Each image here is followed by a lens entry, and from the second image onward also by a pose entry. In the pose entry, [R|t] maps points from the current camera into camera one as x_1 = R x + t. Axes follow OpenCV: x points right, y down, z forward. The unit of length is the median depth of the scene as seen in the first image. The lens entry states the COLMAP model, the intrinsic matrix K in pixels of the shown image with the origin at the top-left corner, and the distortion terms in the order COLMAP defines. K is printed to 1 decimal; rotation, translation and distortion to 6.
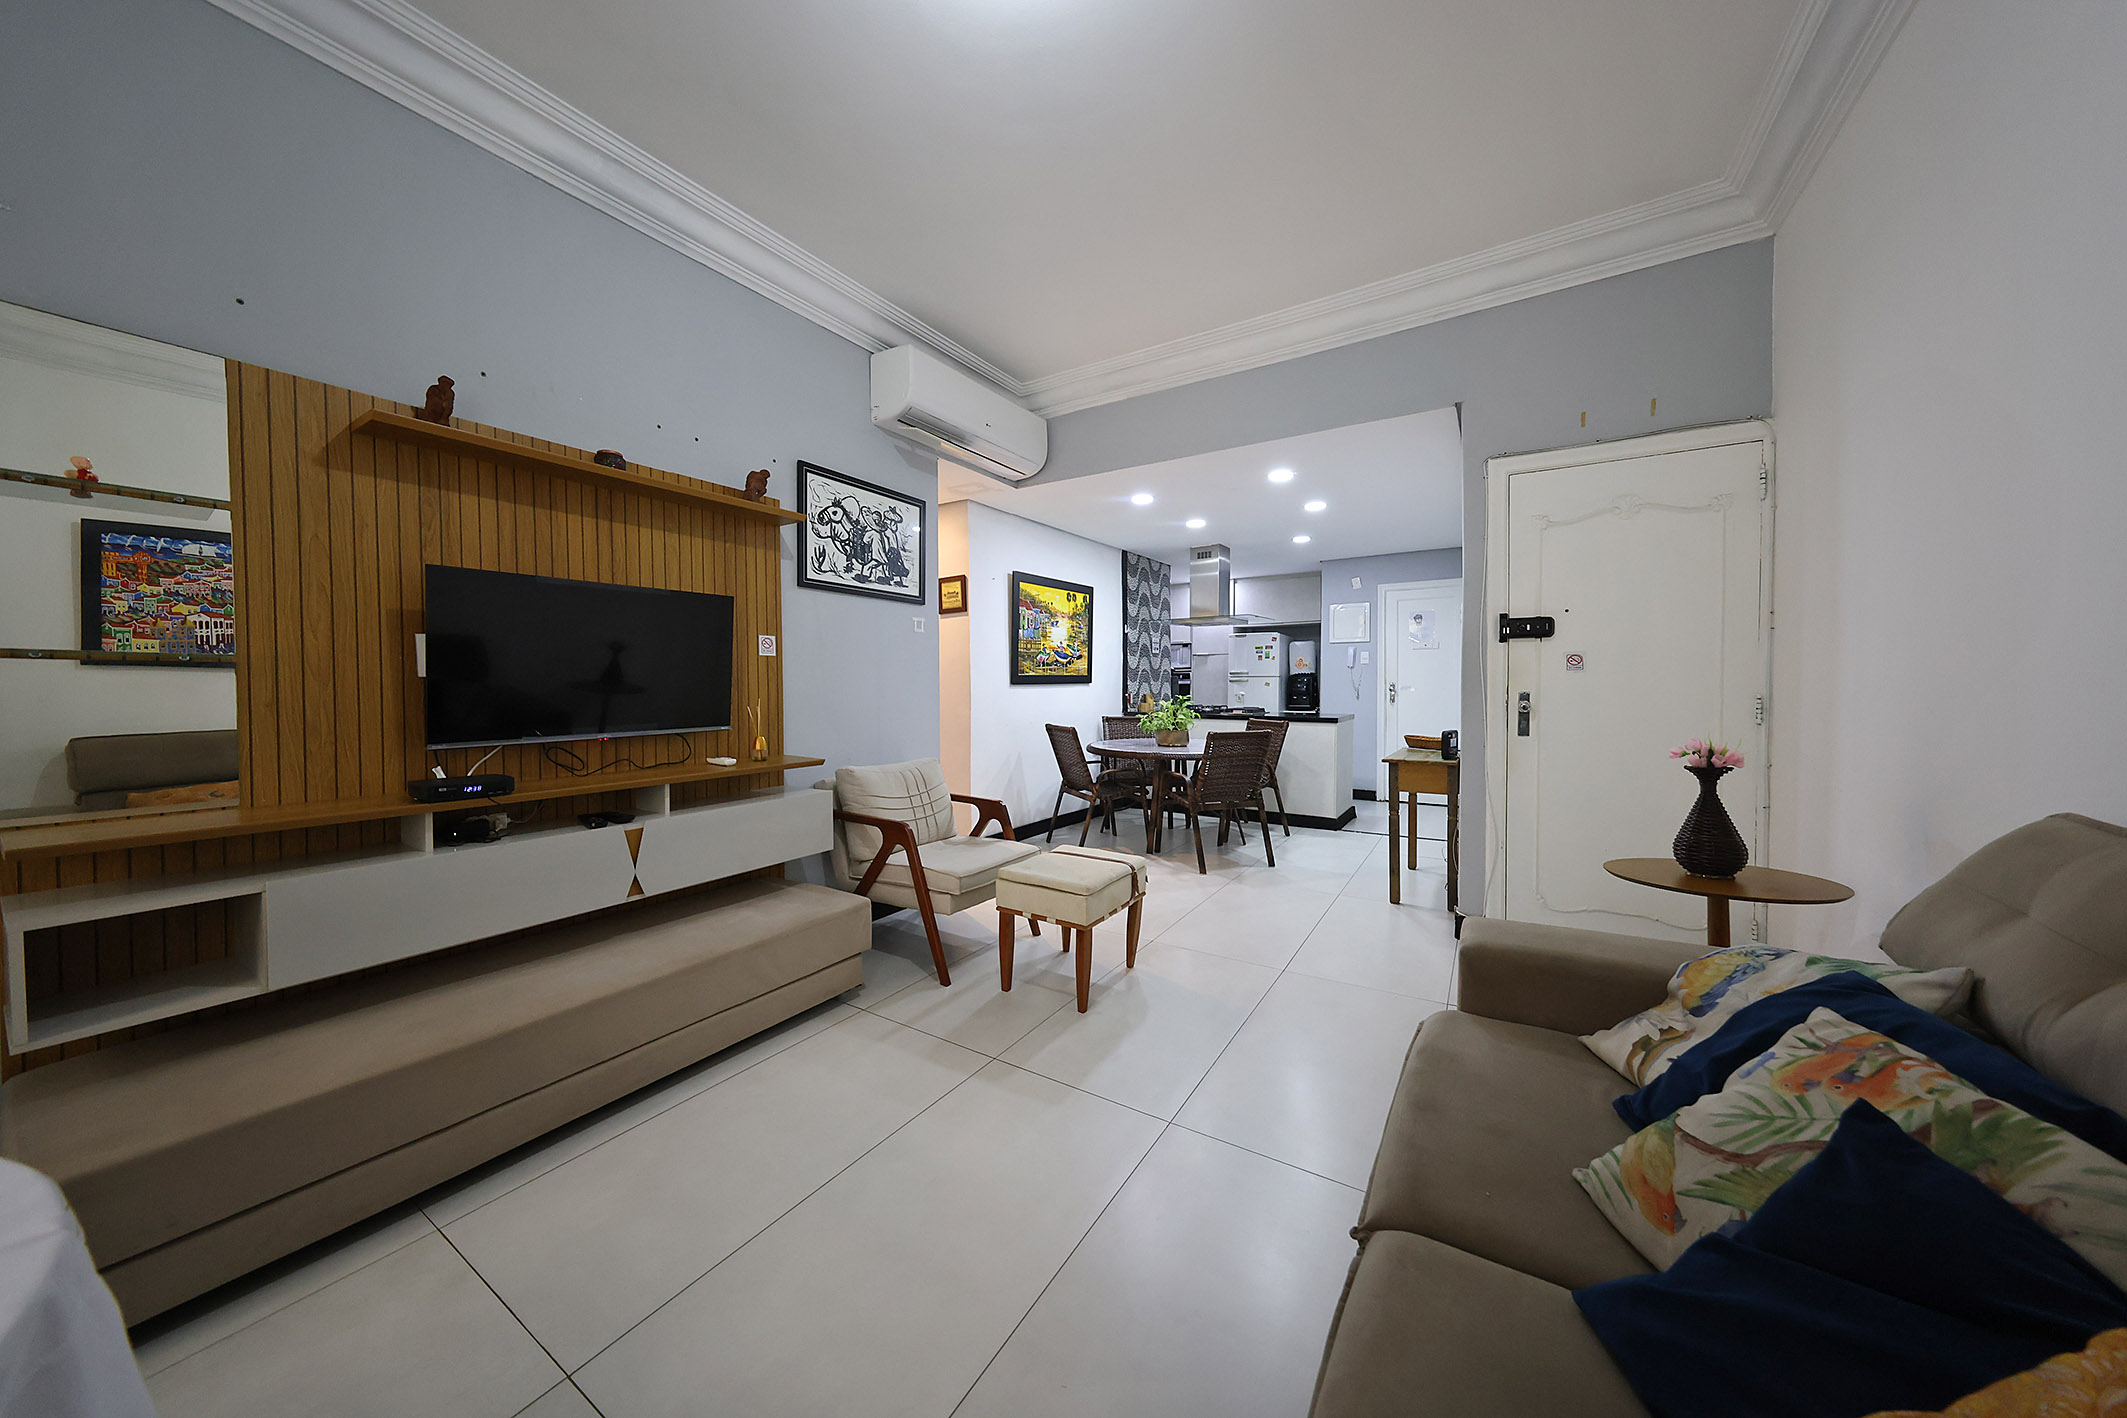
lens RADIAL K [[714.3, 0, 1078.1], [0, 714.3, 702.1], [0, 0, 1]] dist [0.004865, -0.001051]
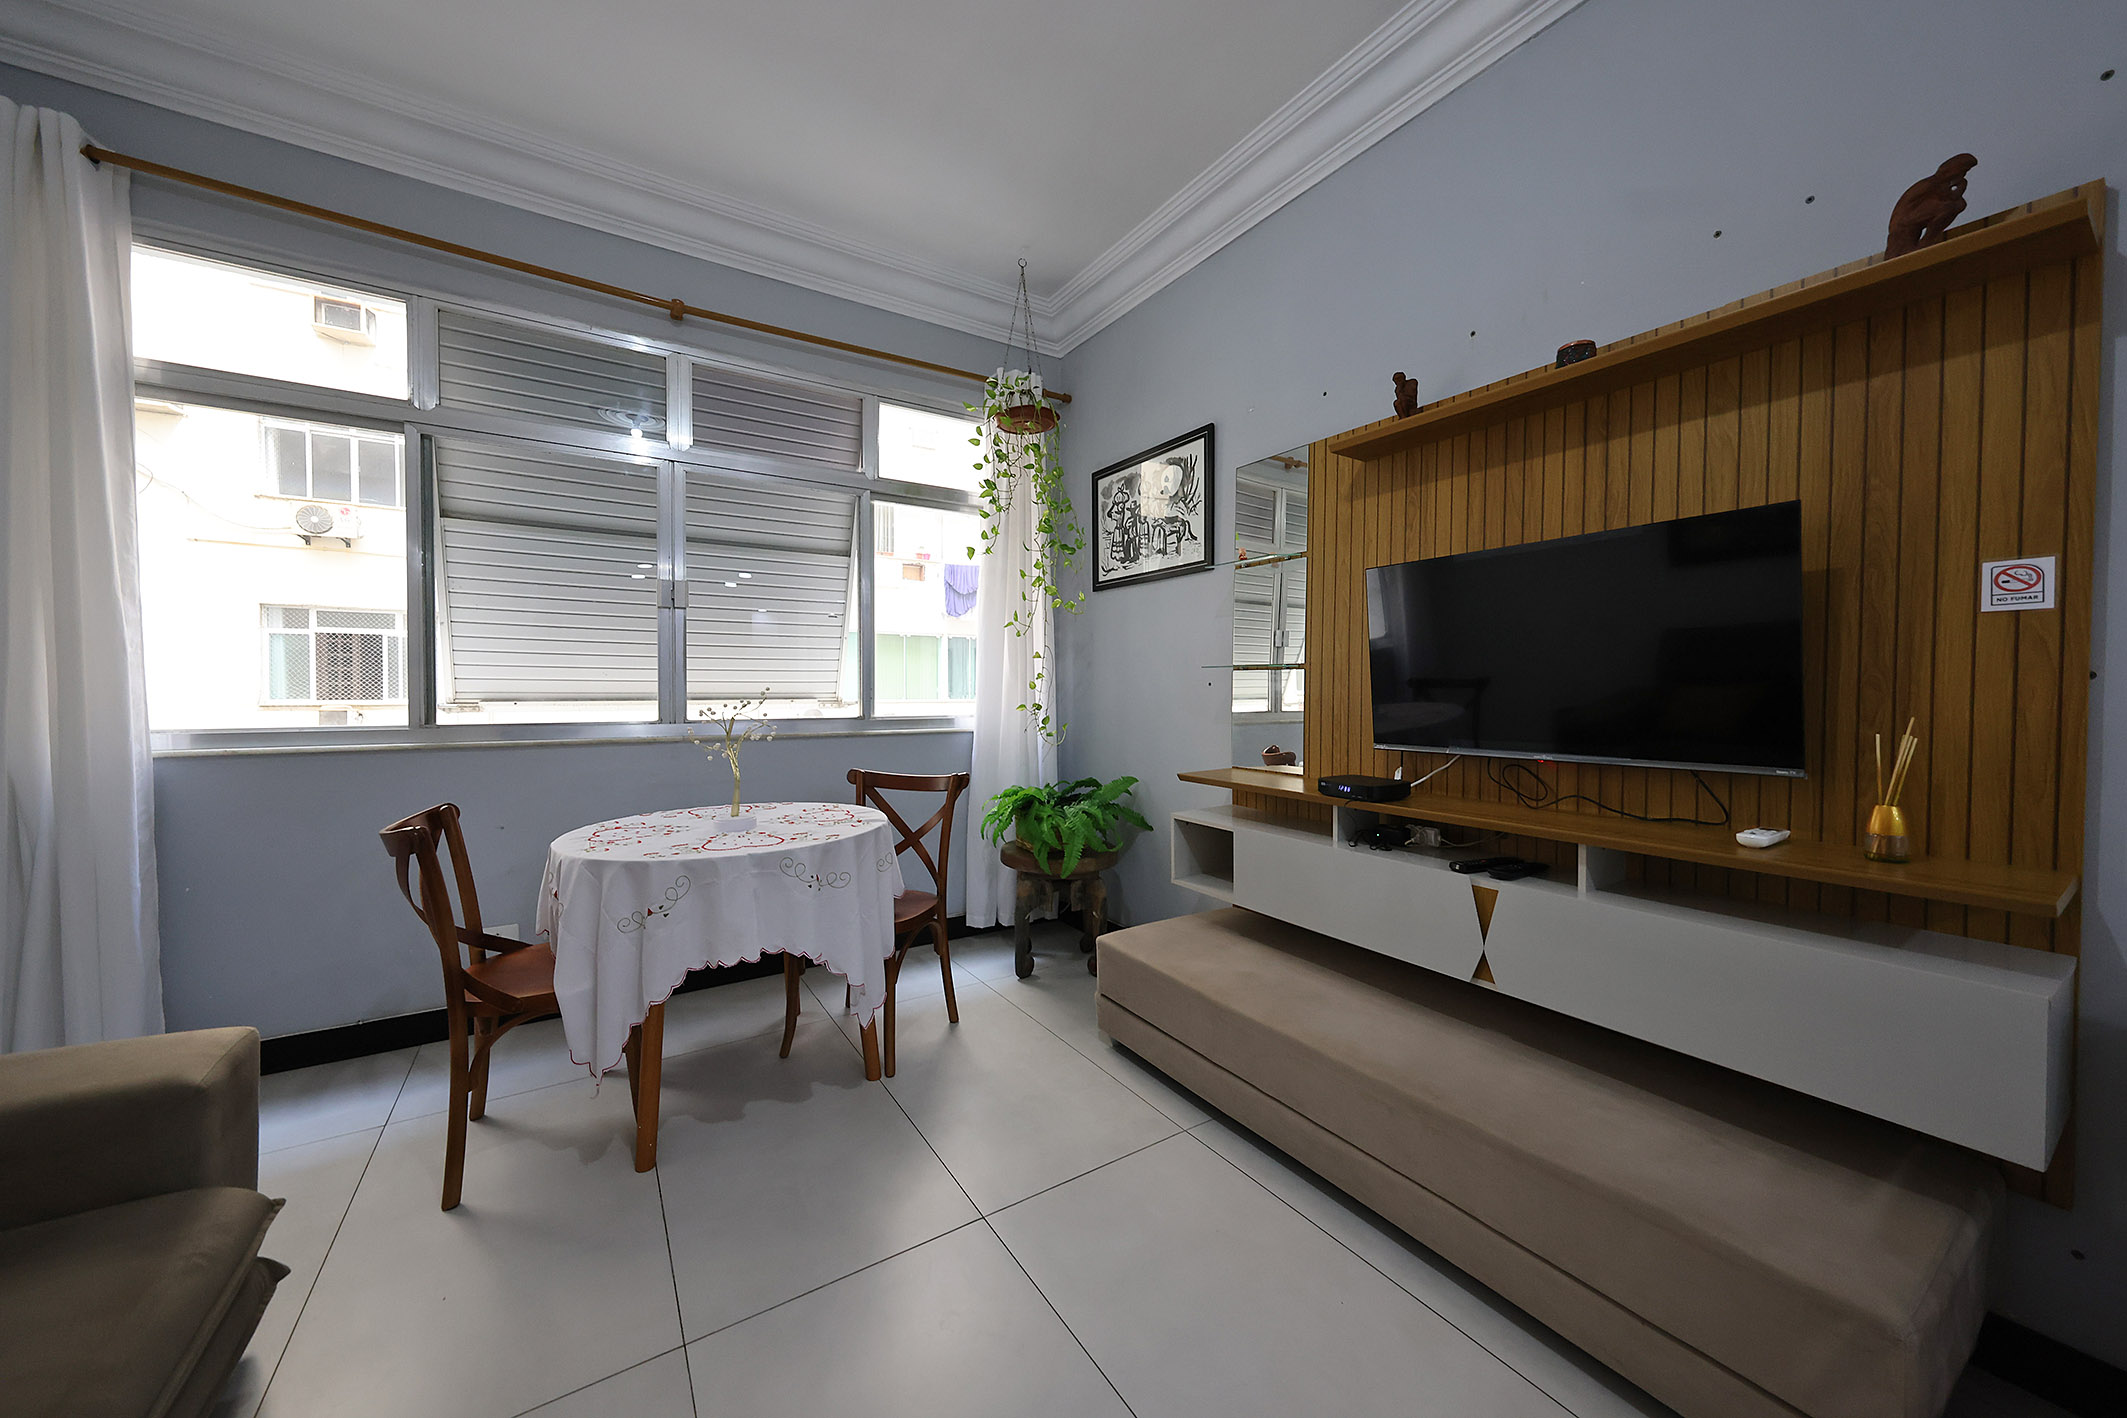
lens RADIAL K [[747.3, 0, 1065.5], [0, 747.3, 705.9], [0, 0, 1]] dist [0.004396, -0.001084]
pose [[-0.449275, 0.023940, -0.893073, 0.097943], [-0.021382, 0.999066, 0.037538, -0.009339], [0.893138, 0.035960, -0.448344, 0.412086]]
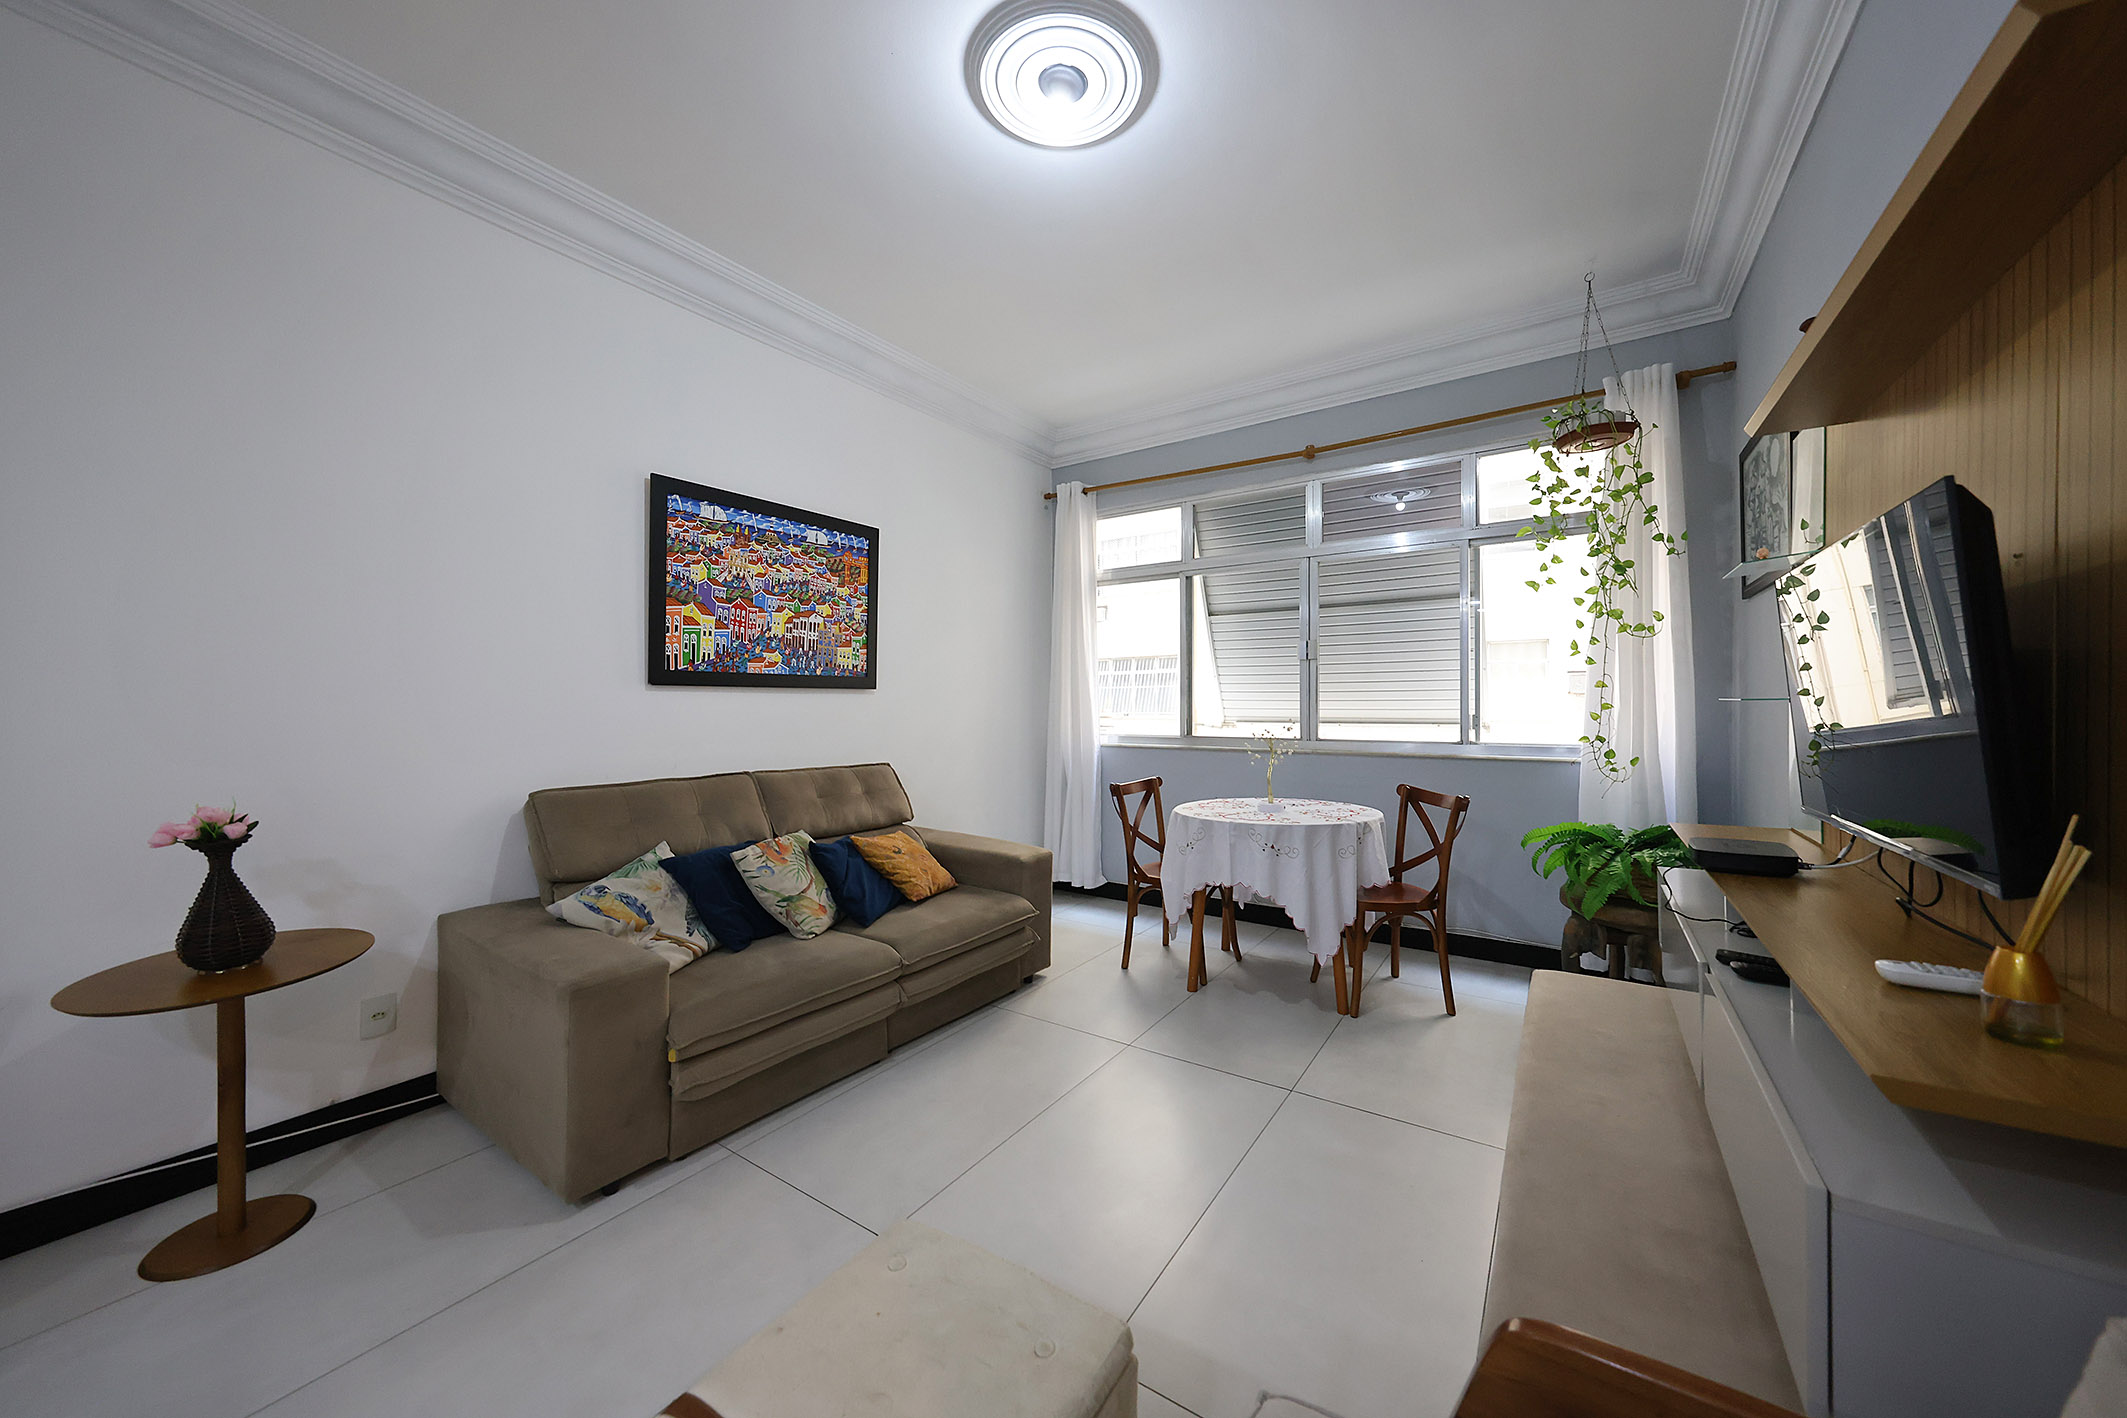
lens RADIAL K [[747.3, 0, 1061.7], [0, 747.3, 705.5], [0, 0, 1]] dist [0.004396, -0.001084]
pose [[-0.998111, 0.008578, 0.060841, -0.054484], [0.010191, 0.999603, 0.026260, -0.029671], [-0.060592, 0.026831, -0.997802, 0.707836]]
